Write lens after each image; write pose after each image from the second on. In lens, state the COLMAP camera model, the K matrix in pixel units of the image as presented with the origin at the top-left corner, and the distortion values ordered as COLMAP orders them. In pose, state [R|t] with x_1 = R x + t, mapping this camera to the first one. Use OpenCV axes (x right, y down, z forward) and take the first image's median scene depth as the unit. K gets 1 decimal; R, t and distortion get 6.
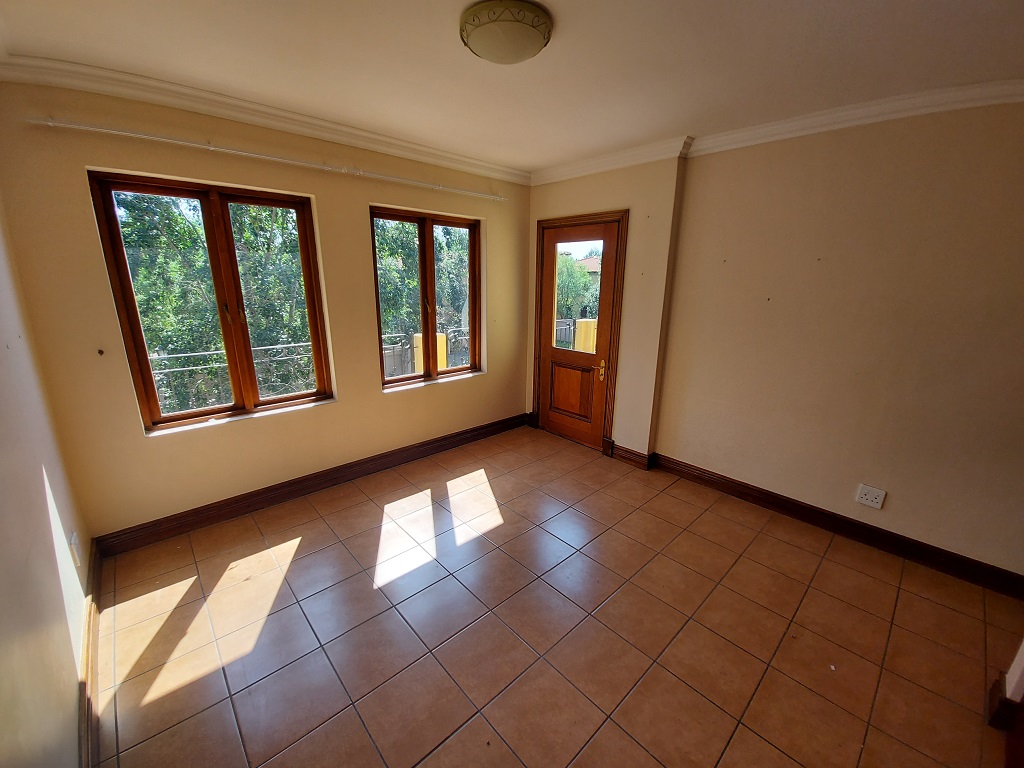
lens RADIAL K [[405.0, 0, 512.0], [0, 405.0, 384.0], [0, 0, 1]] dist [-0.002926, -0.000568]
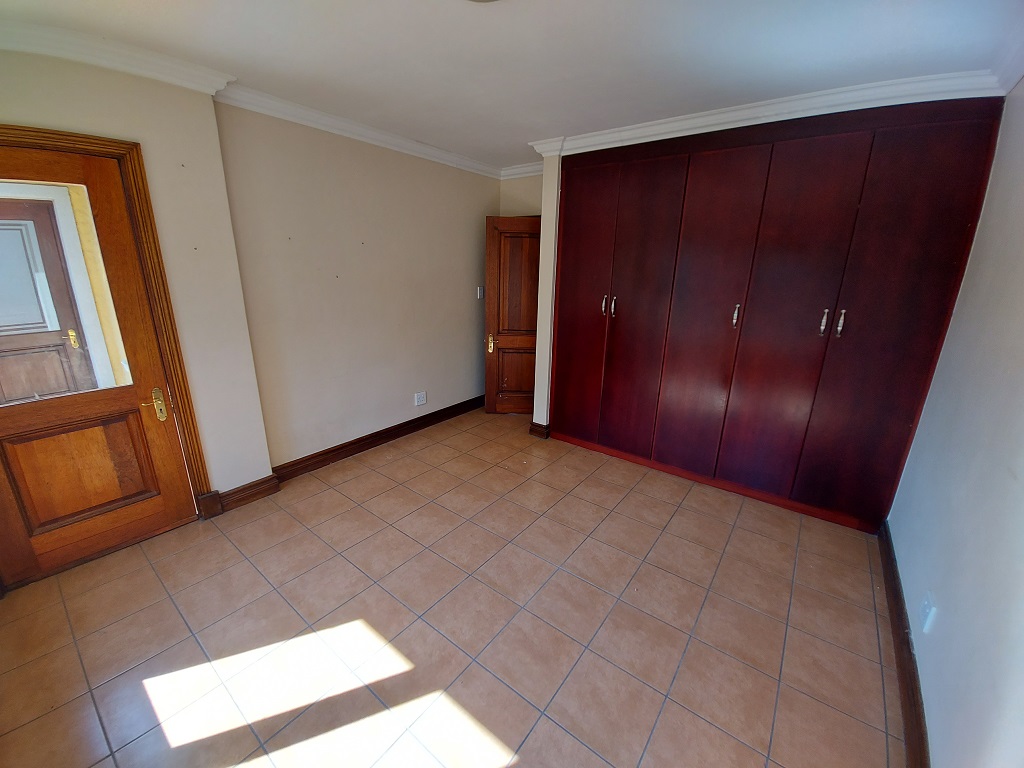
lens RADIAL K [[405.0, 0, 512.0], [0, 405.0, 384.0], [0, 0, 1]] dist [-0.002926, -0.000568]
pose [[-0.161909, -0.288940, 0.943557, -0.449836], [0.230085, 0.918765, 0.320830, -0.138962], [-0.959607, 0.269043, -0.082276, 0.531849]]
